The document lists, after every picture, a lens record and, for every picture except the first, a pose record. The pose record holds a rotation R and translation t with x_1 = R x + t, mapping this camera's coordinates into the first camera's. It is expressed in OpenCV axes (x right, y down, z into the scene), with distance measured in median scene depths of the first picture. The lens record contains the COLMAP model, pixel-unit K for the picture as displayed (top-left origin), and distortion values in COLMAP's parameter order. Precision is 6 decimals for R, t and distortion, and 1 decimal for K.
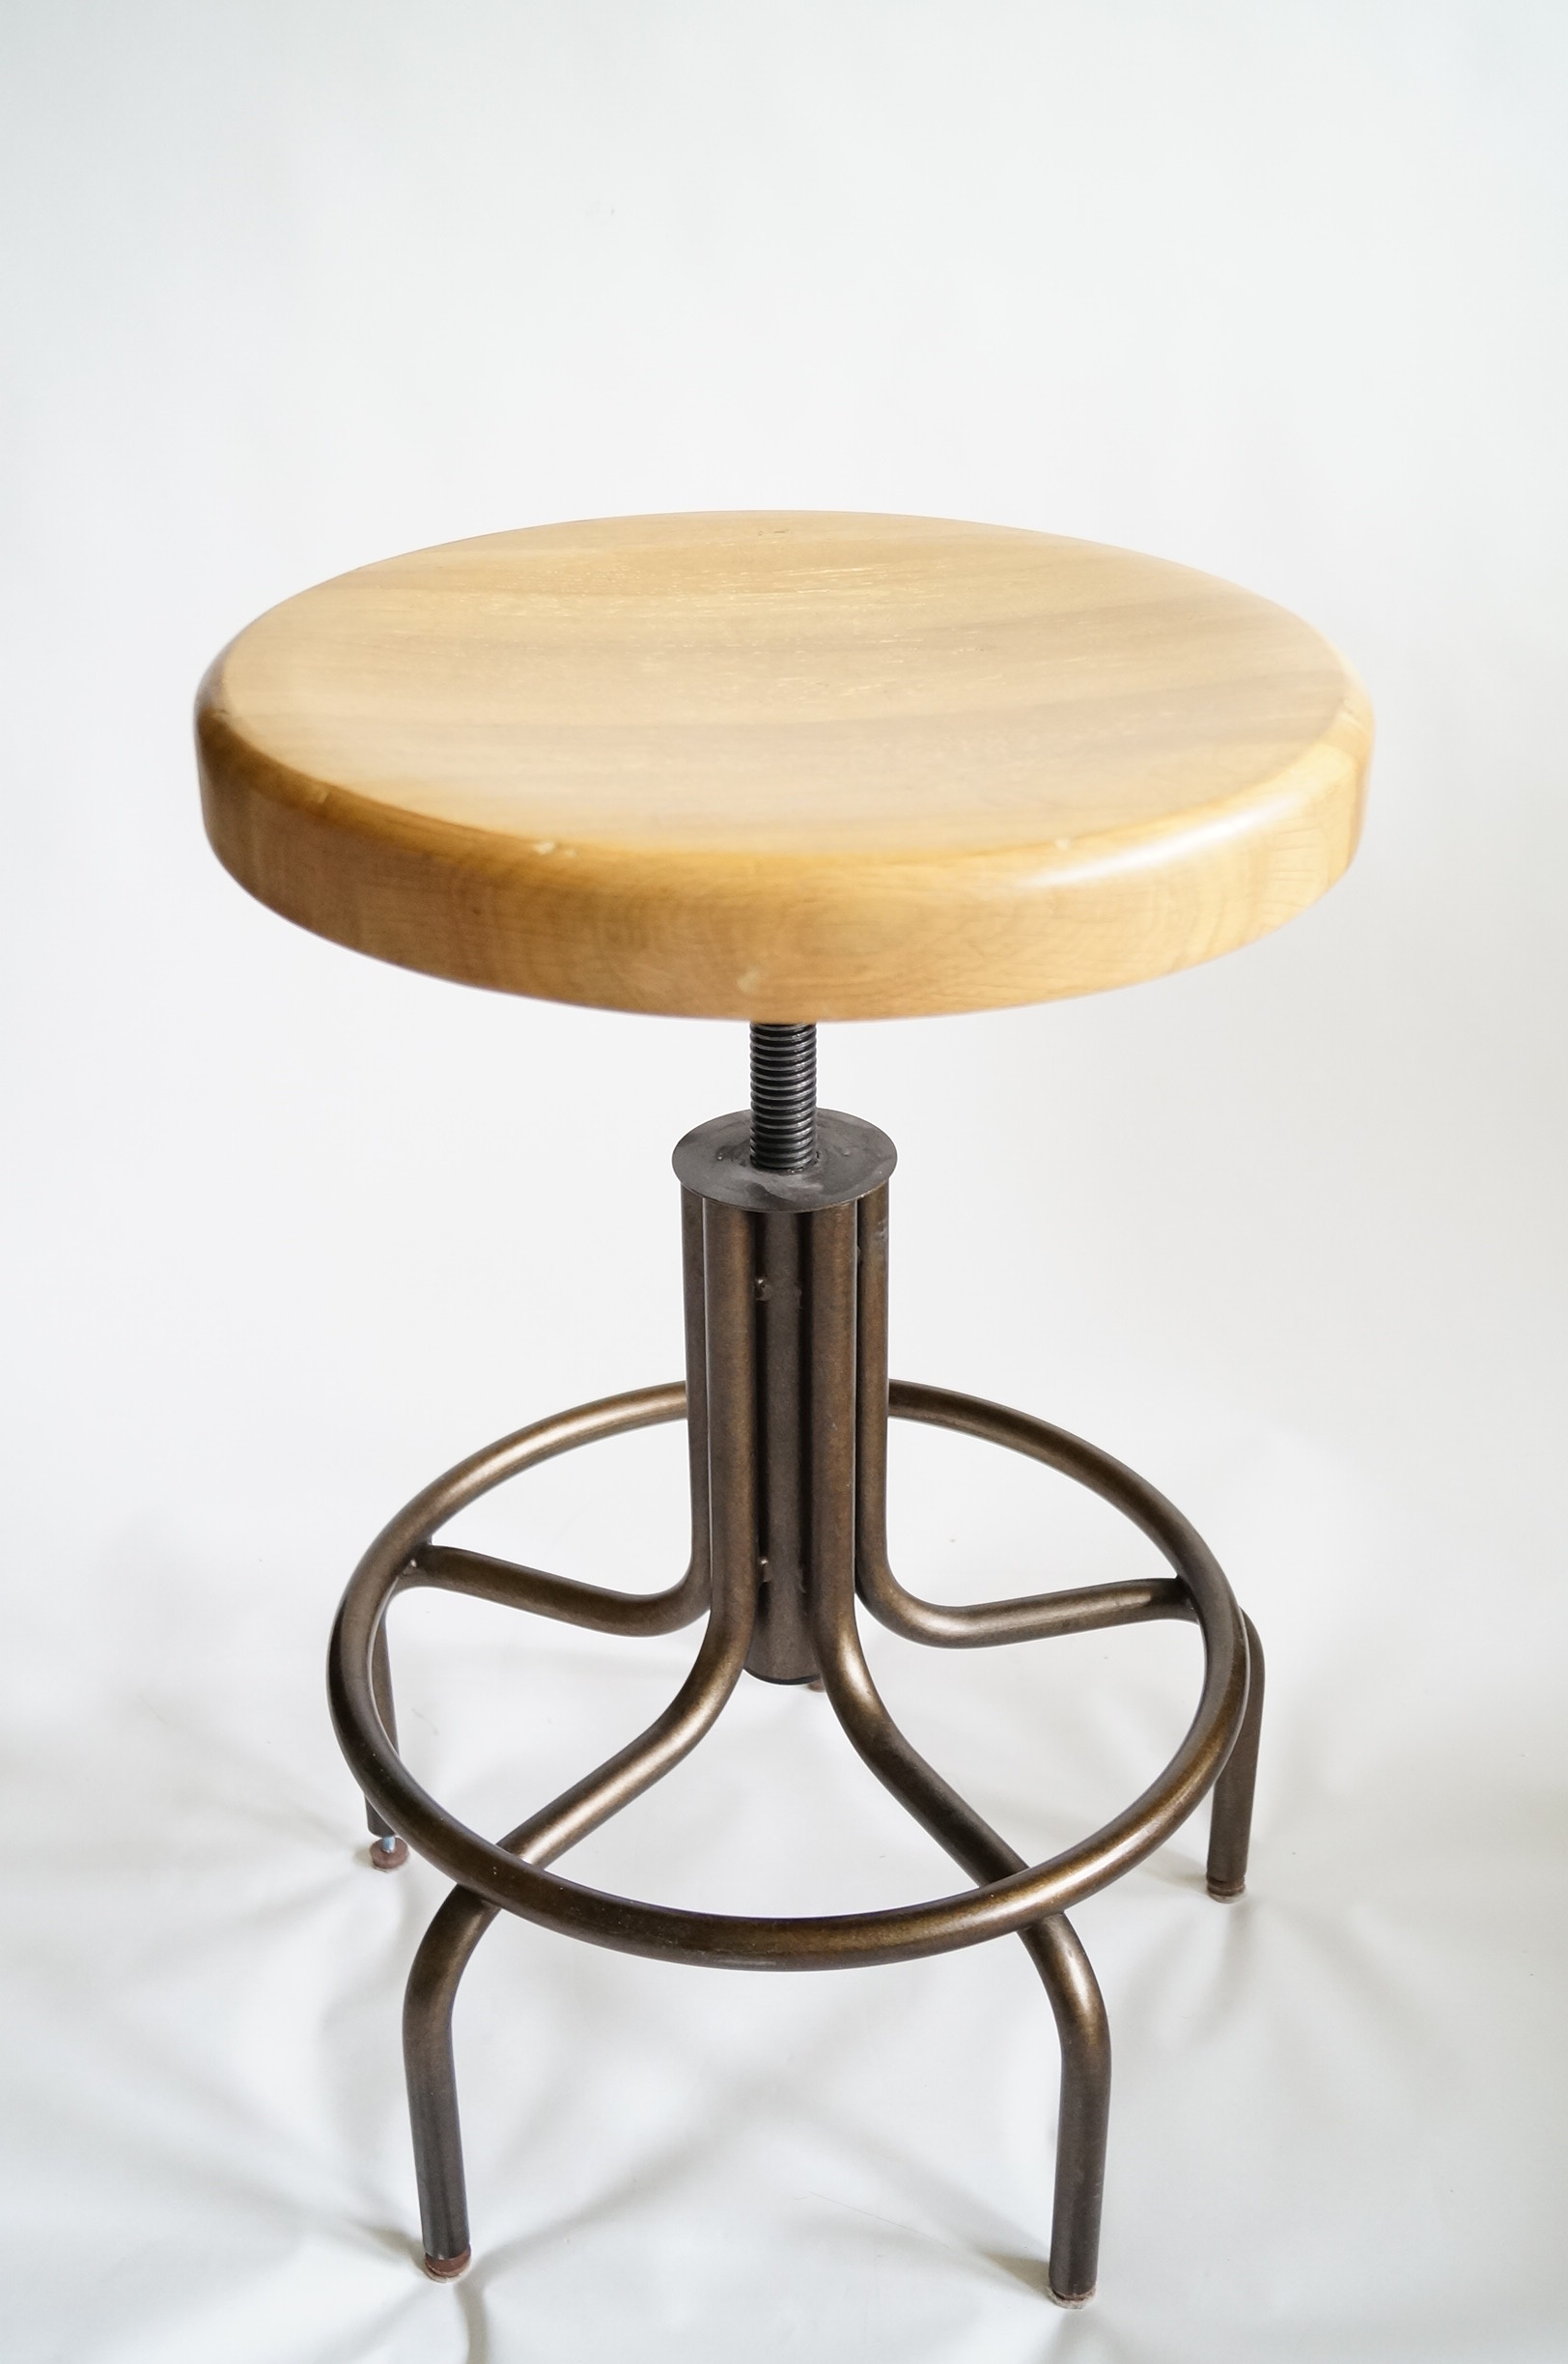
lens RADIAL K [[2516.2, 0, 794.2], [0, 2516.2, 1186.4], [0, 0, 1]] dist [-0.020246, 0.000000]
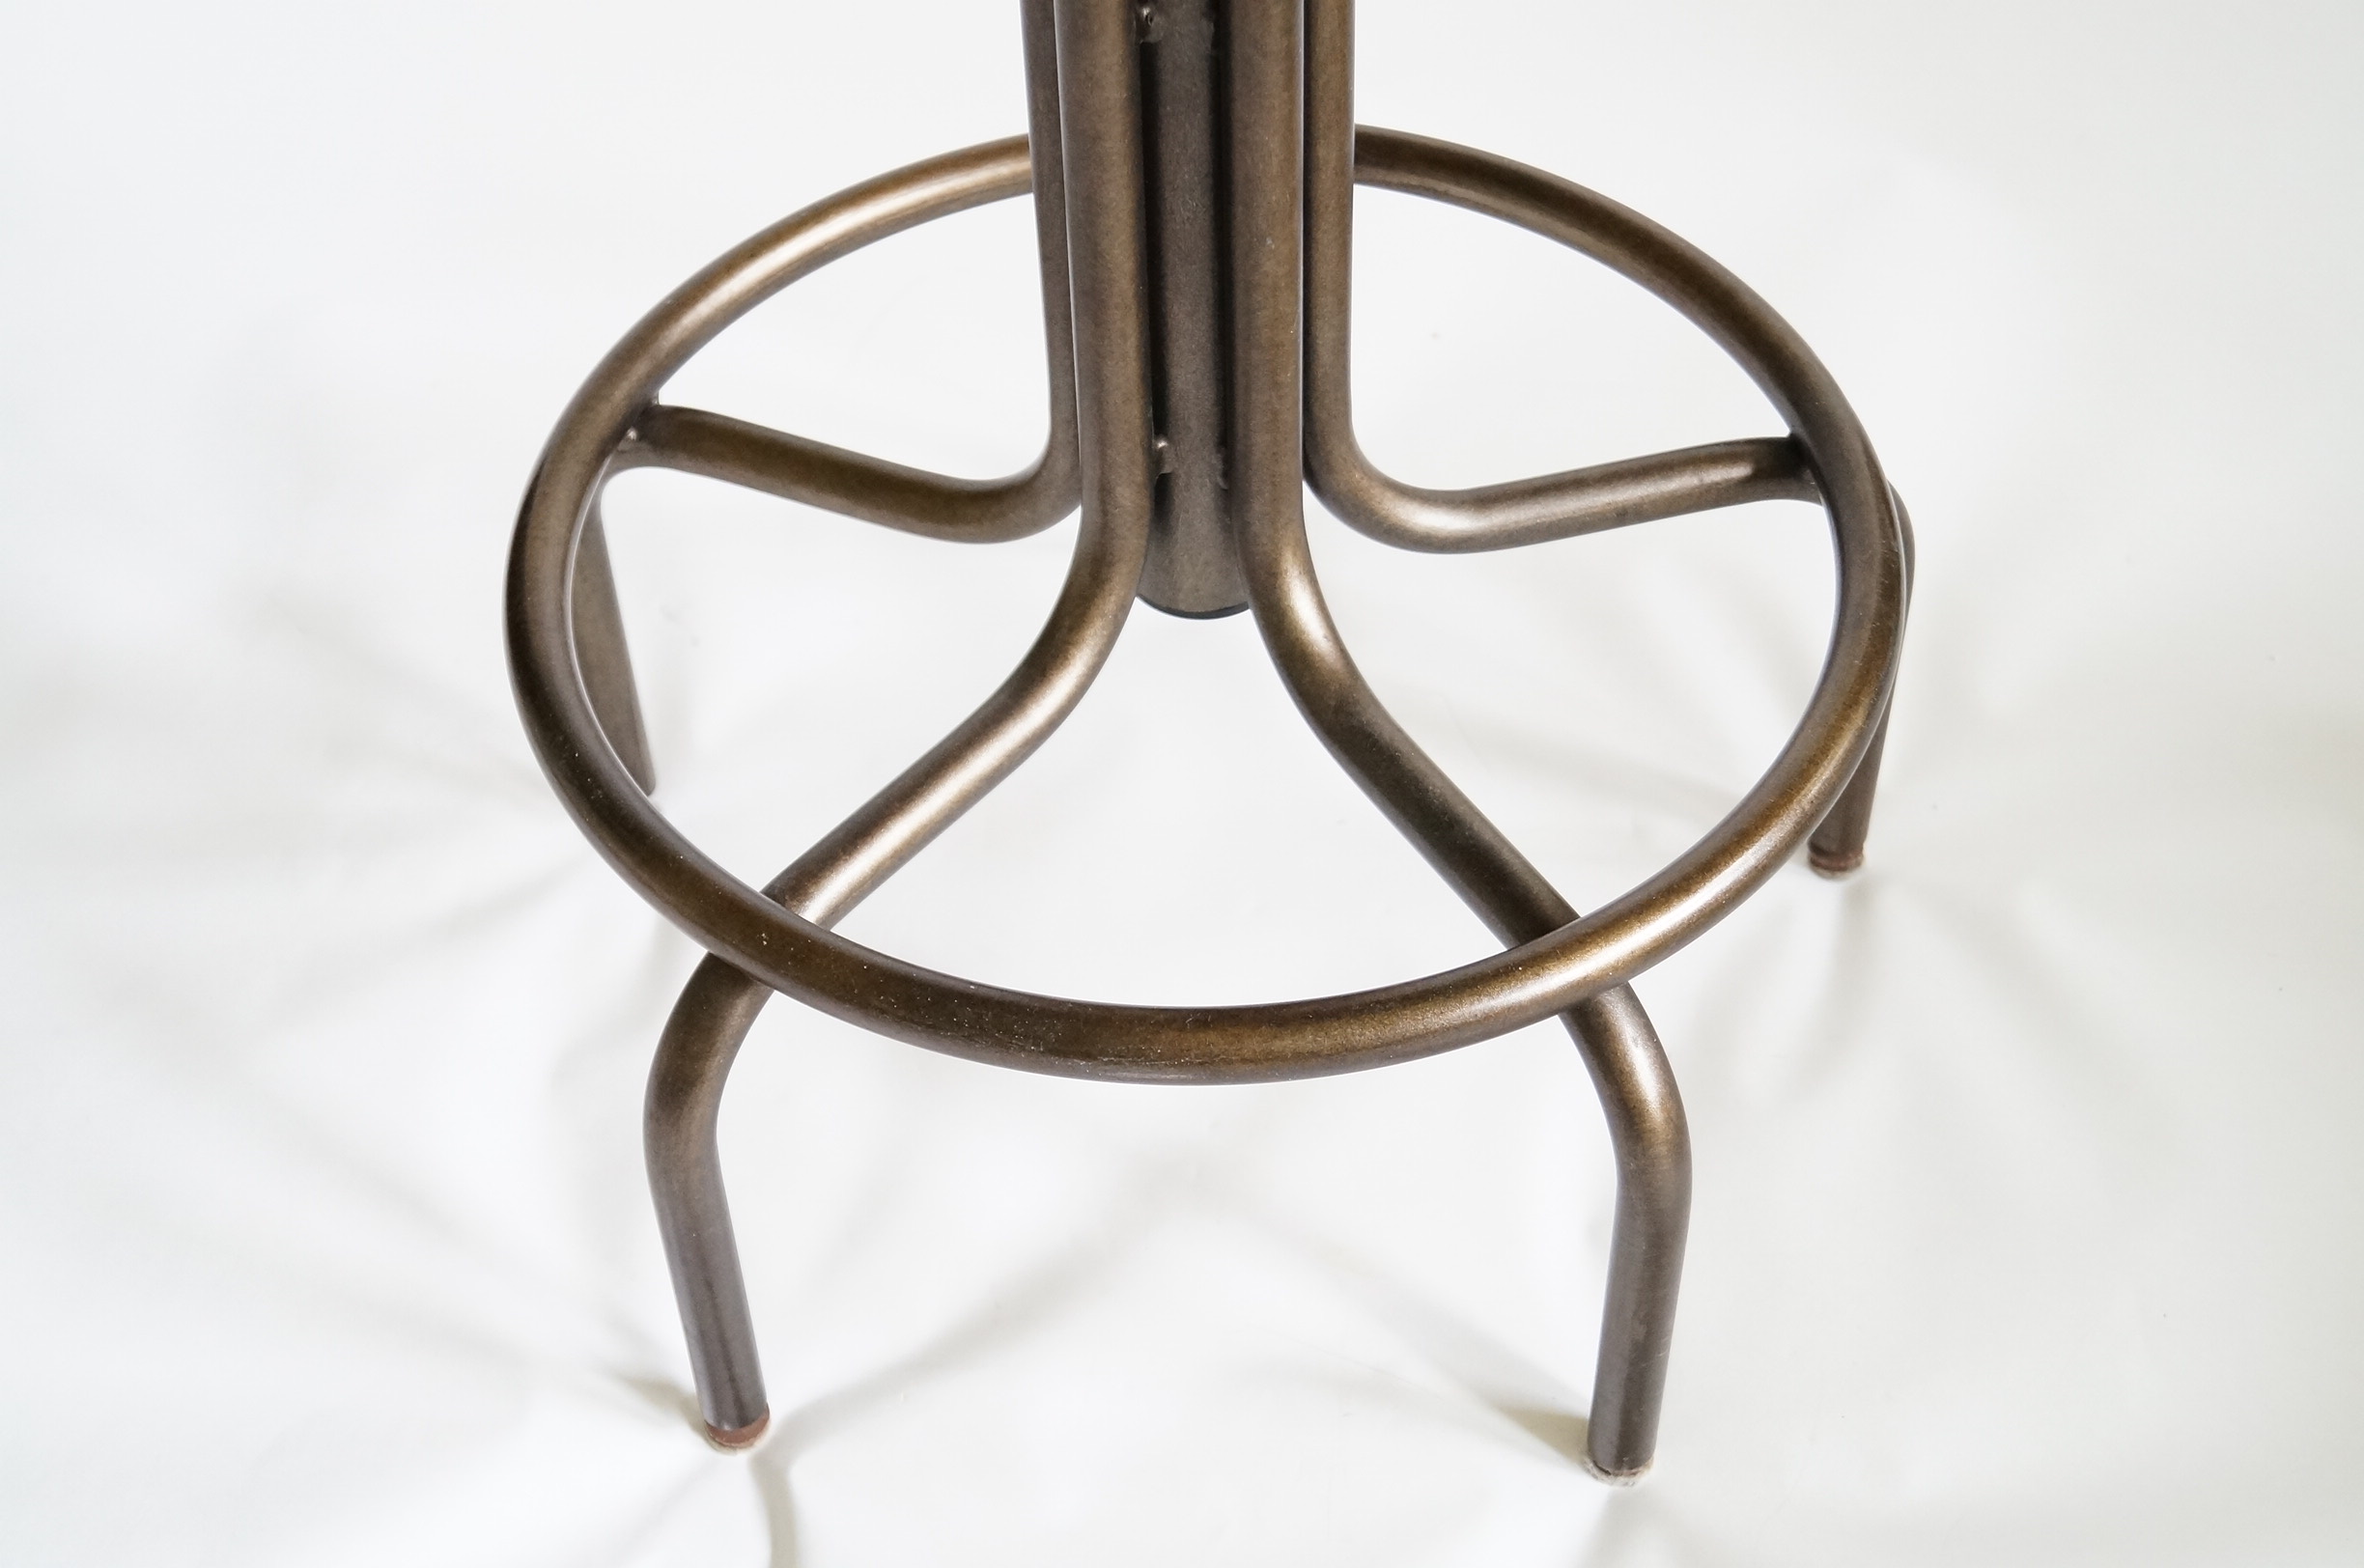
lens RADIAL K [[3219.8, 0, 1158.5], [0, 3219.8, 775.7], [0, 0, 1]] dist [-0.052132, 0.000000]
pose [[0.999706, -0.017906, -0.016326, -0.000952], [0.022053, 0.951539, 0.306737, -0.023746], [0.010042, -0.307007, 0.951654, 0.192962]]
